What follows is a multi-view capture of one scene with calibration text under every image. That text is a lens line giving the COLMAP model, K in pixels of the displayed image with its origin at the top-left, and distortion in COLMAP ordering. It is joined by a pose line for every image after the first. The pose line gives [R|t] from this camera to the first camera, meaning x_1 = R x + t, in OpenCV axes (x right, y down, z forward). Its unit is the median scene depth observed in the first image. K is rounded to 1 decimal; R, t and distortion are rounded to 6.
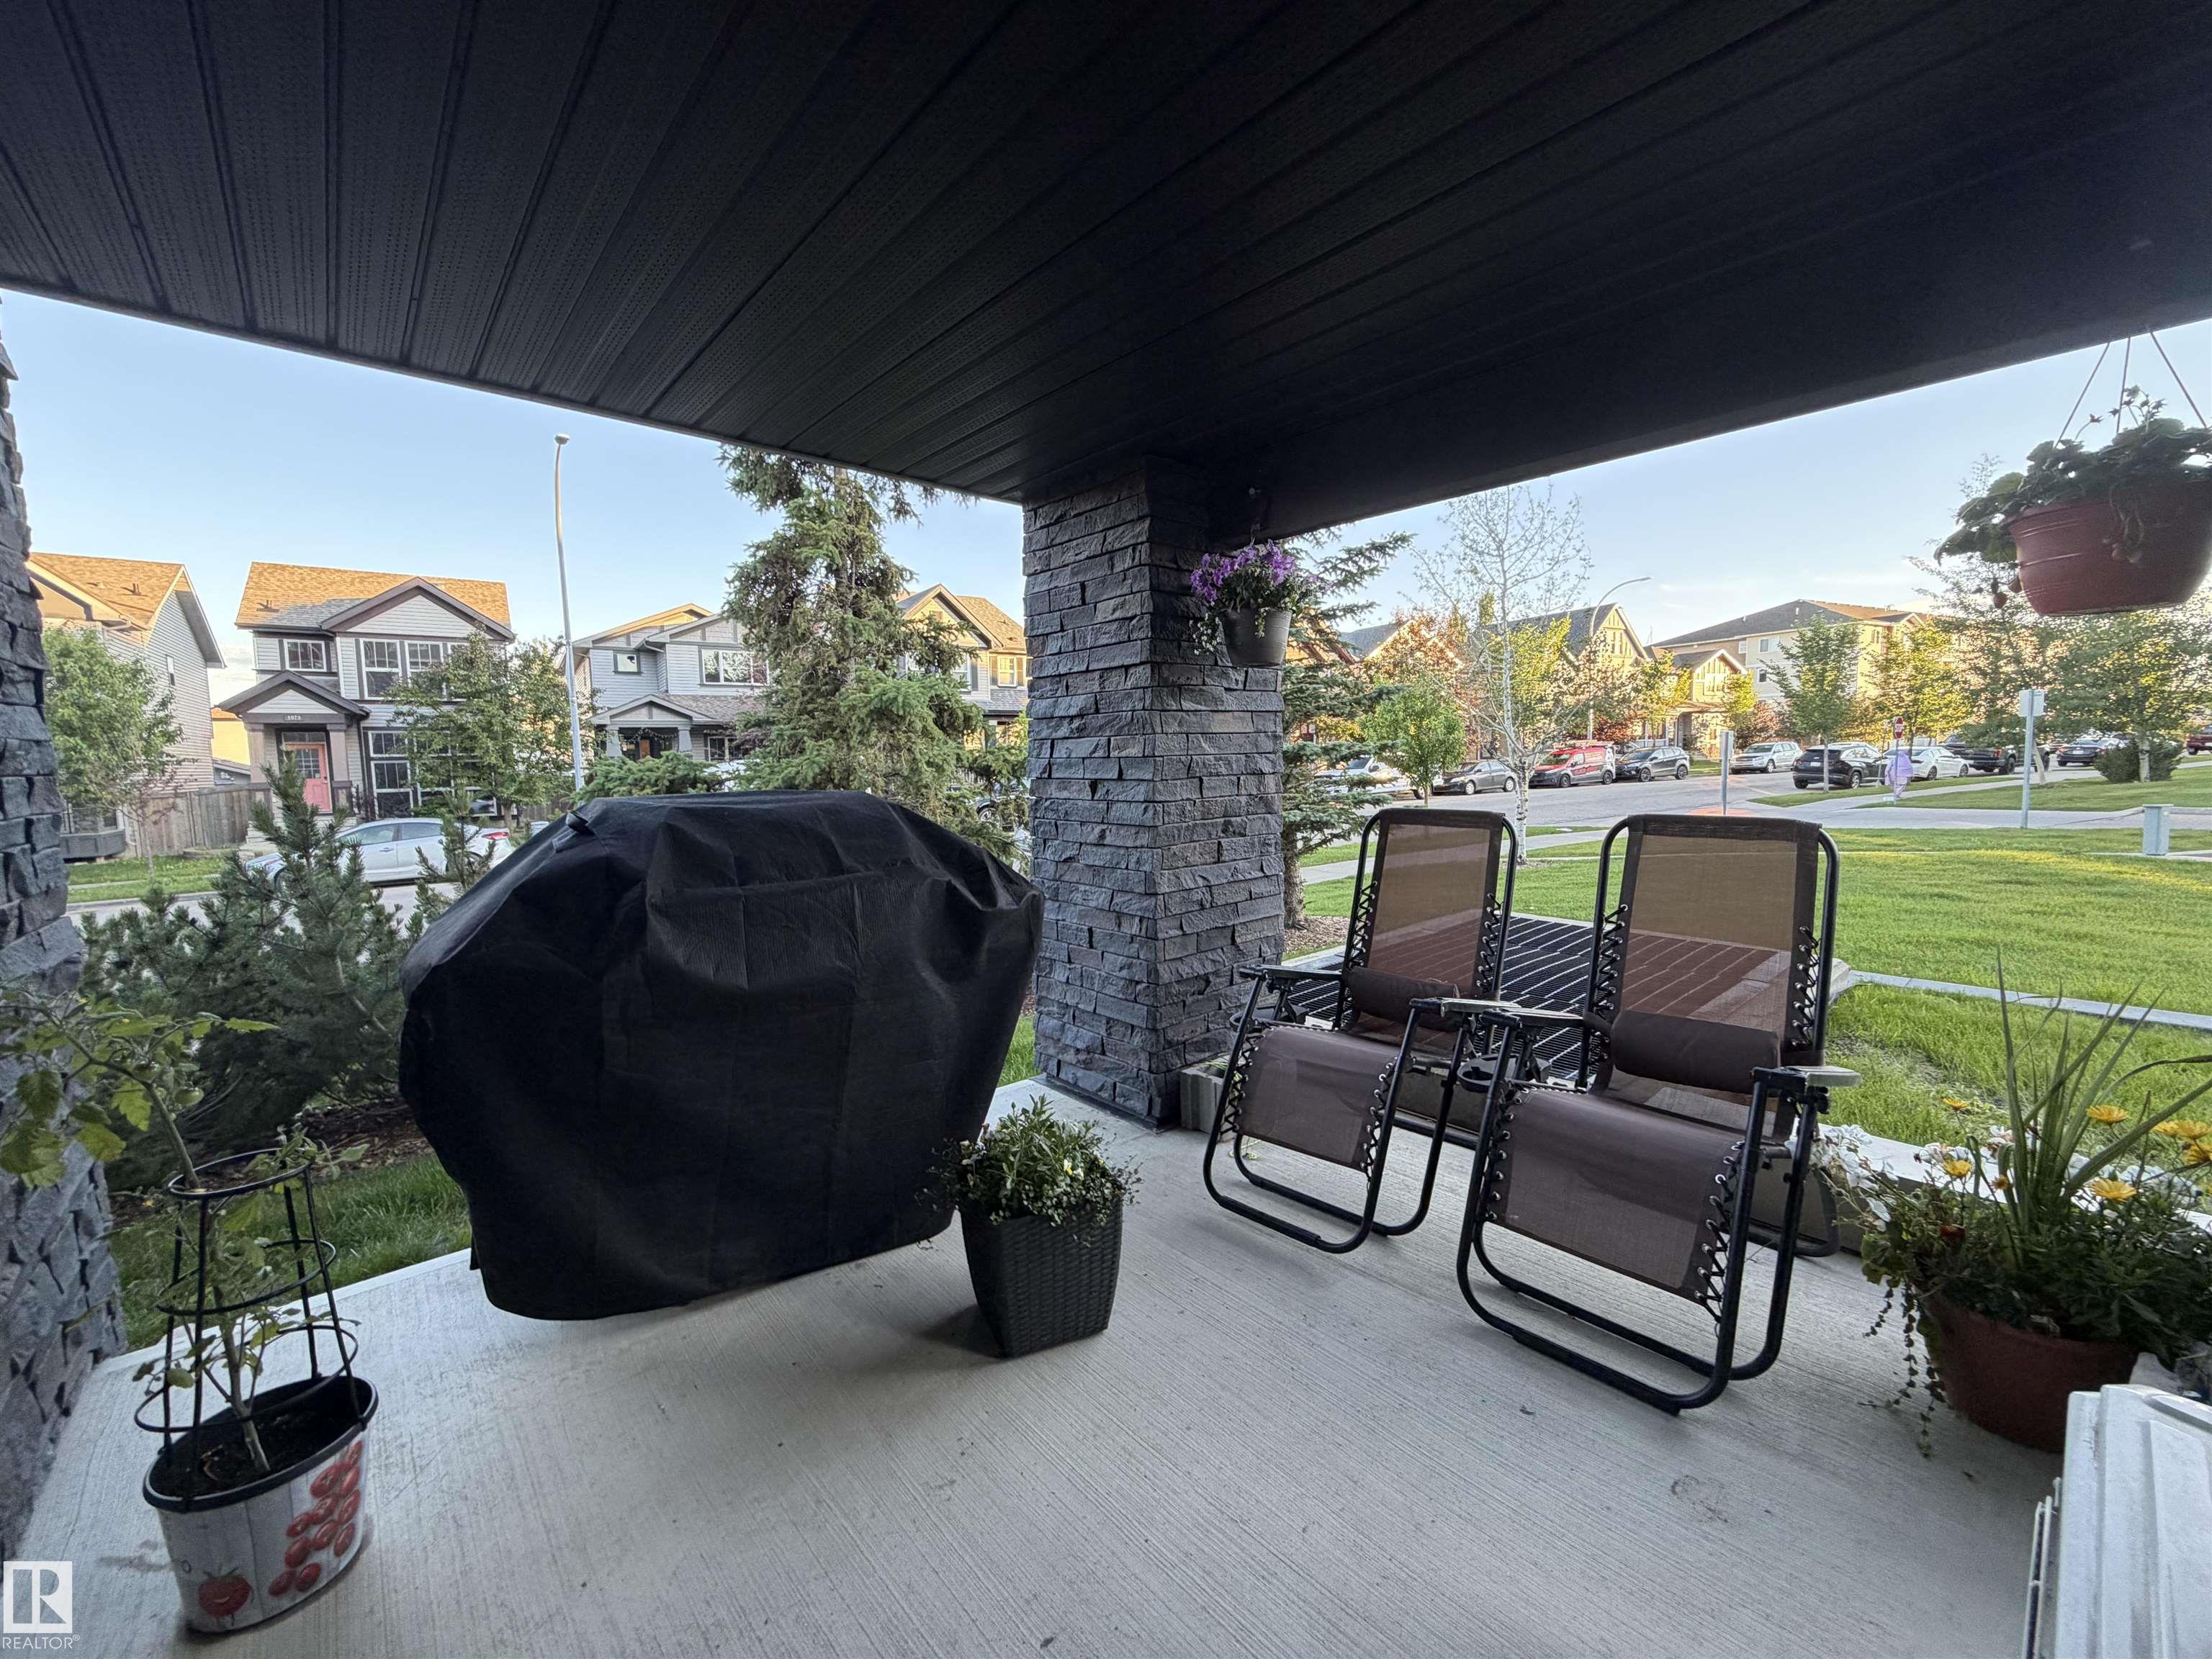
lens RADIAL K [[879.6, 0, 1127.7], [0, 879.6, 822.5], [0, 0, 1]] dist [0.001048, 0.000005]
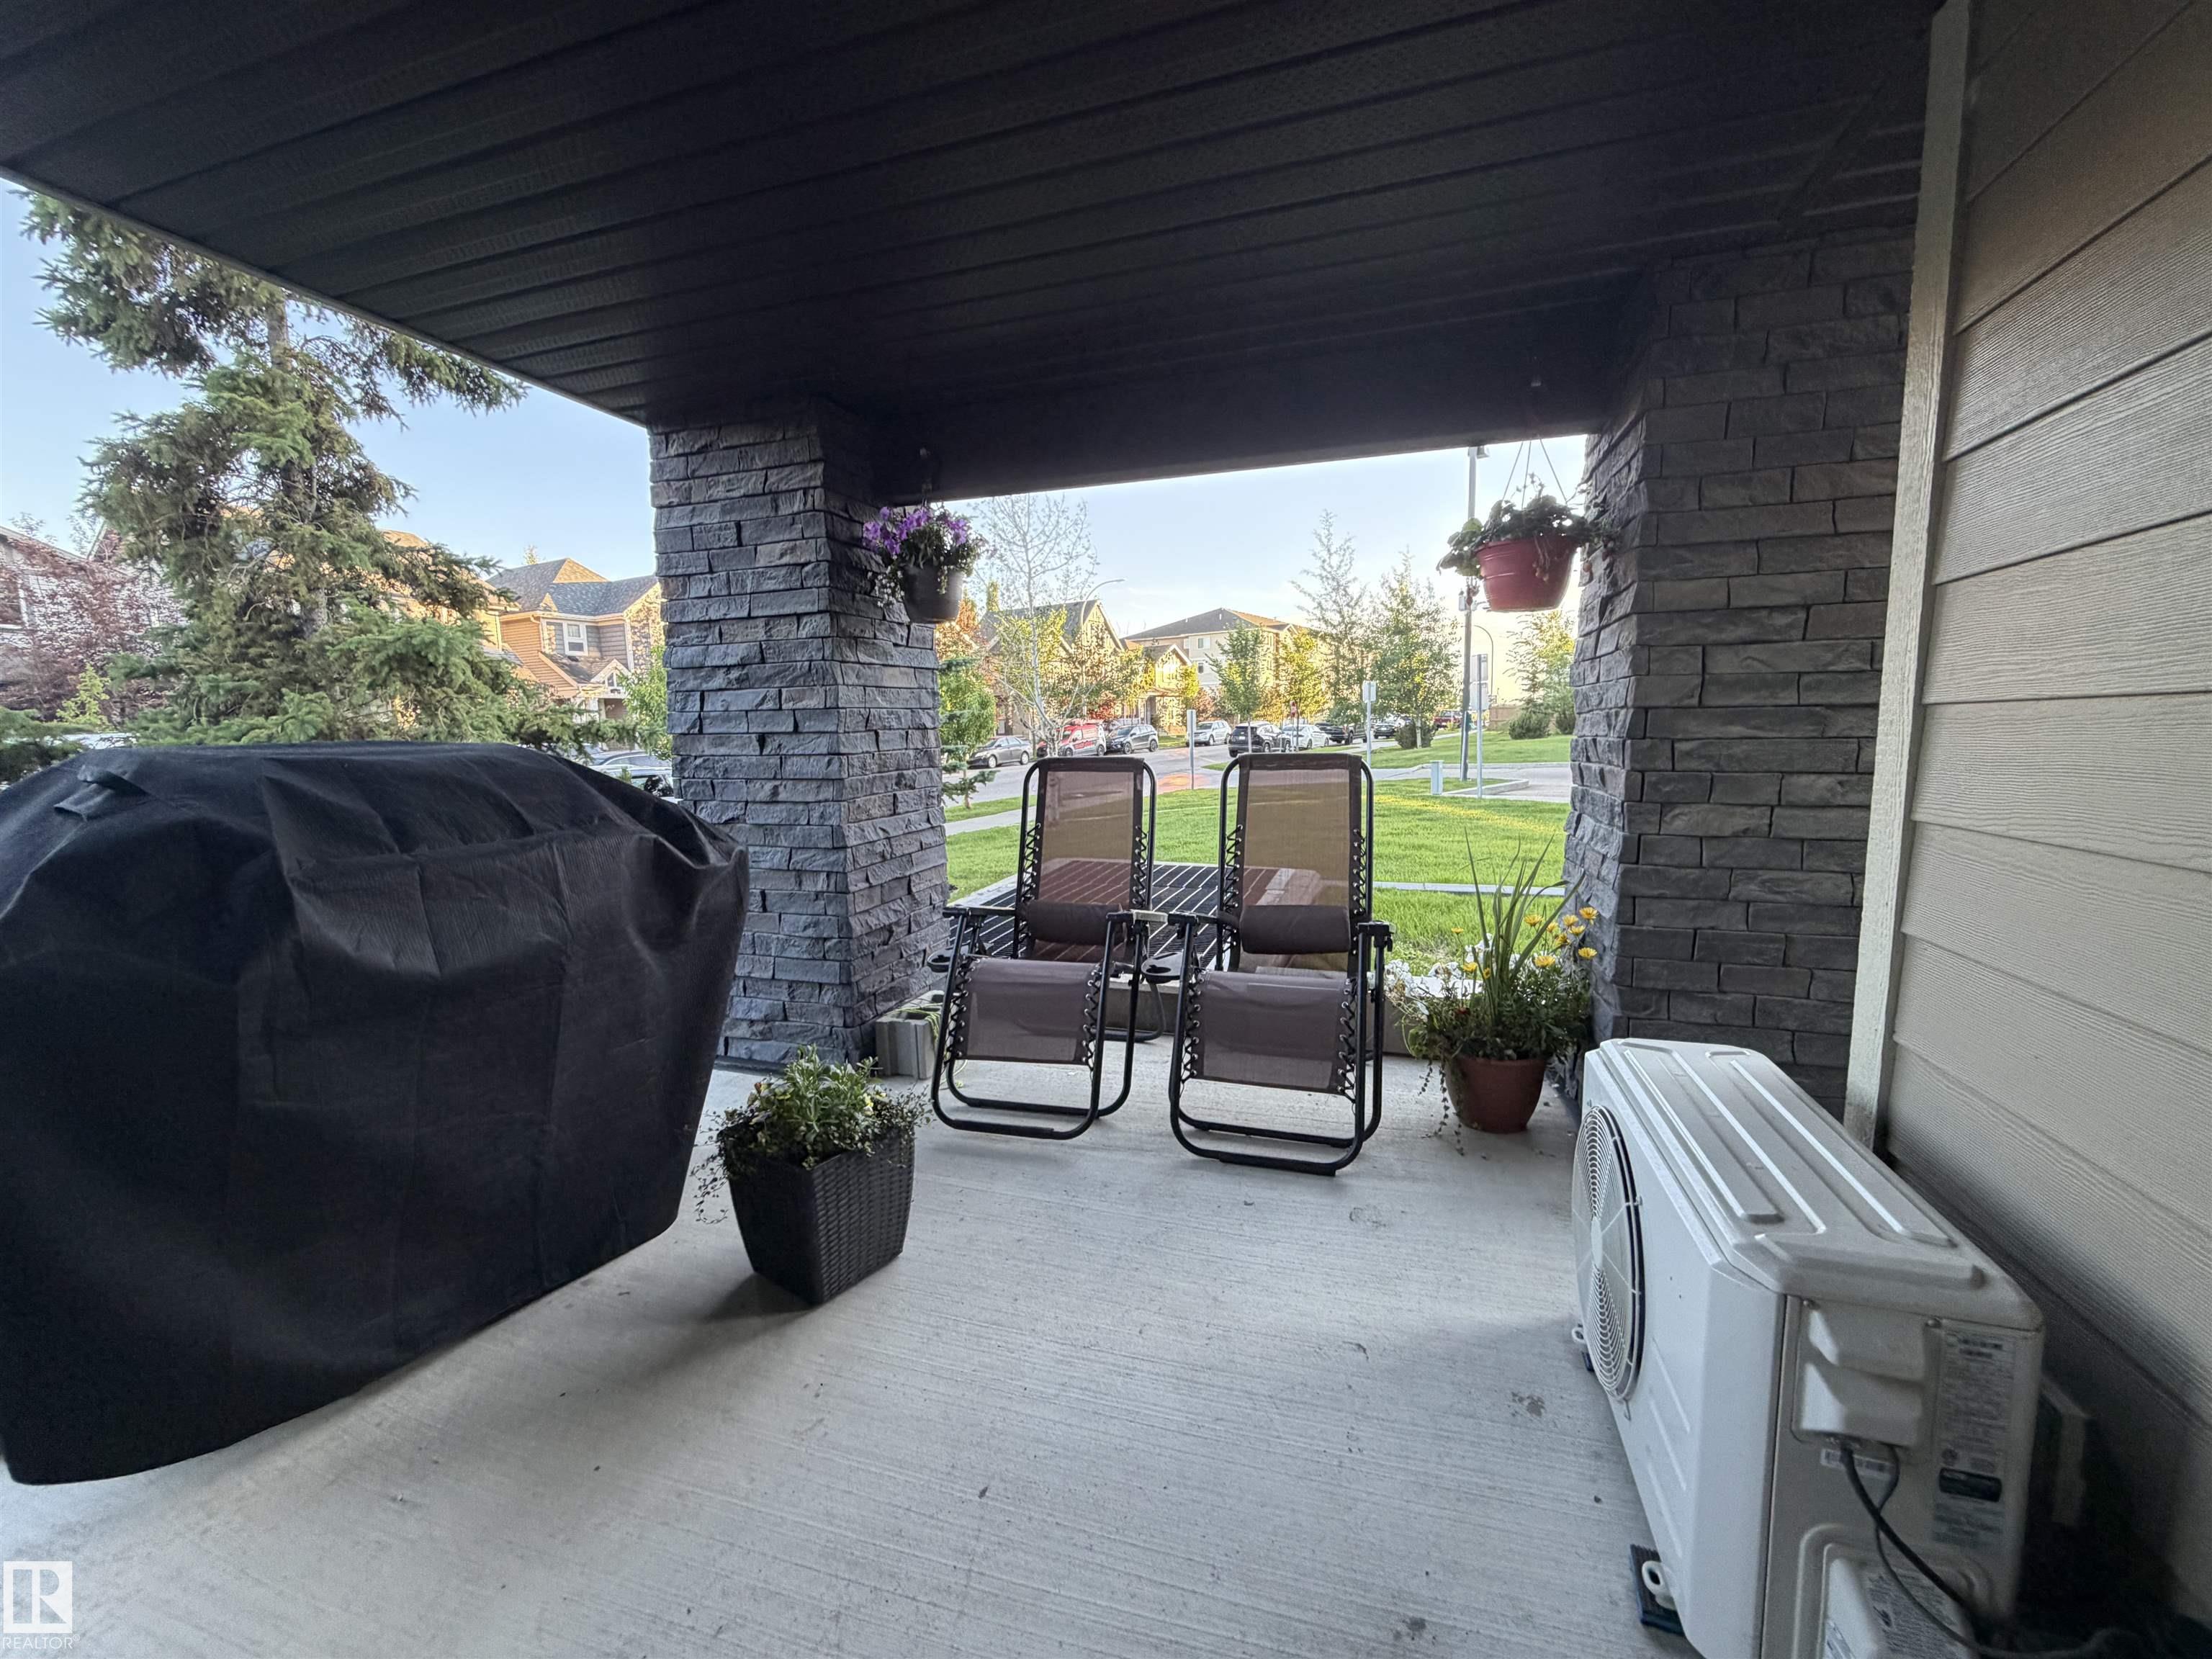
lens RADIAL K [[879.6, 0, 1107.1], [0, 879.6, 821.9], [0, 0, 1]] dist [0.001048, 0.000005]
pose [[0.861385, -0.054426, 0.505029, -0.208351], [0.044469, 0.998506, 0.031760, 0.033744], [-0.506002, -0.004900, 0.862518, -0.005640]]
